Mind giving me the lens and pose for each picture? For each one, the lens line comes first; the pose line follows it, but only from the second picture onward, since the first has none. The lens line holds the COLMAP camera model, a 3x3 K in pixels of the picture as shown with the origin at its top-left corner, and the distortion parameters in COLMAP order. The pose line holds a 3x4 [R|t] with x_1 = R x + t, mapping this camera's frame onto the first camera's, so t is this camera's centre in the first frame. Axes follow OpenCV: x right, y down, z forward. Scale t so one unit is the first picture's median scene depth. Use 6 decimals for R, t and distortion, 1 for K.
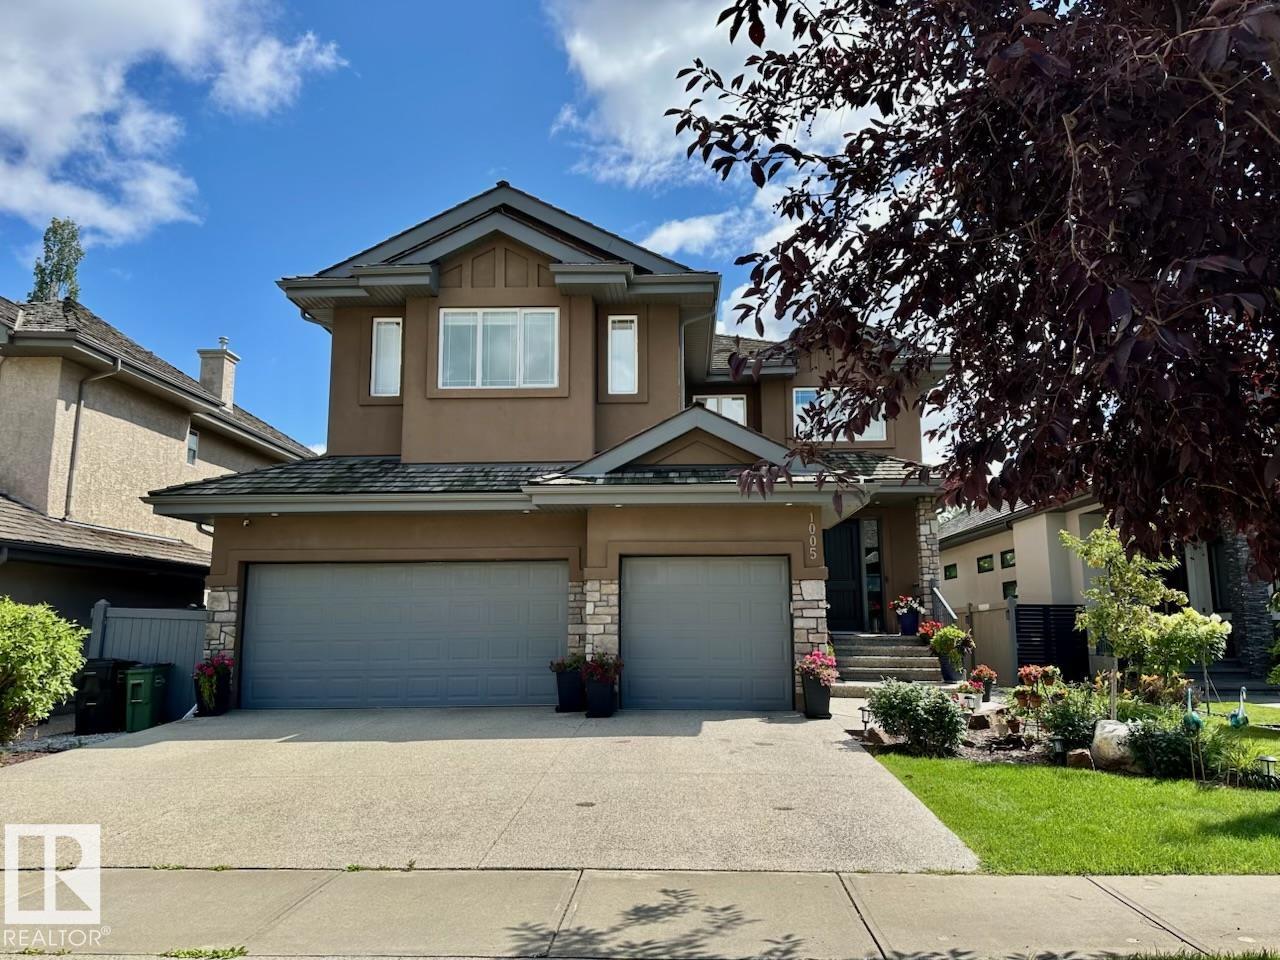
lens RADIAL K [[890.6, 0, 645.1], [0, 890.6, 481.3], [0, 0, 1]] dist [0.058361, -0.002053]
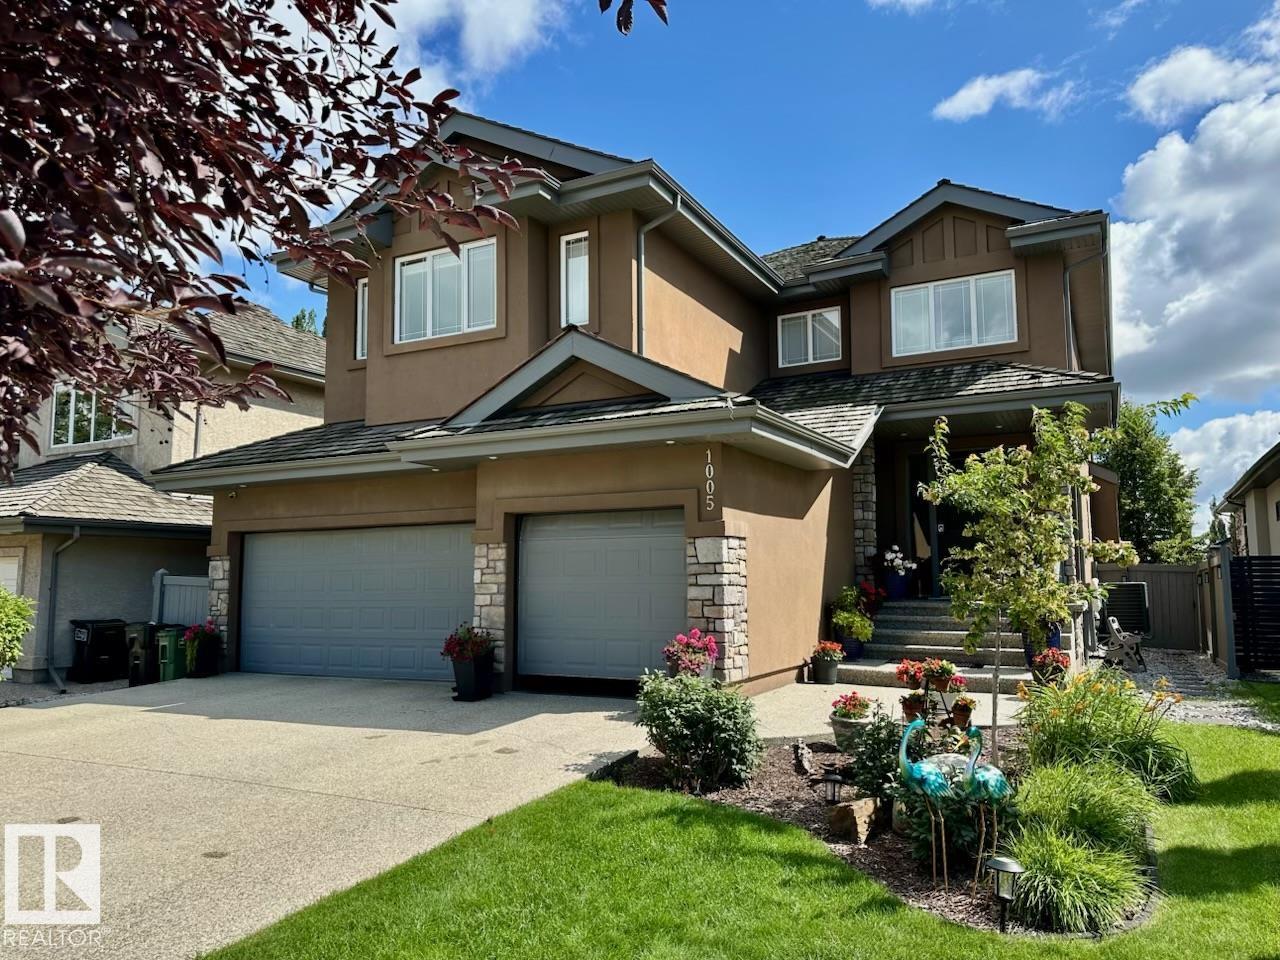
lens RADIAL K [[890.6, 0, 638.8], [0, 890.6, 481.8], [0, 0, 1]] dist [0.058361, -0.002053]
pose [[0.902483, -0.052271, -0.427541, 0.436985], [0.075857, 0.996383, 0.038307, 0.026781], [0.423992, -0.067003, 0.903184, 0.264144]]
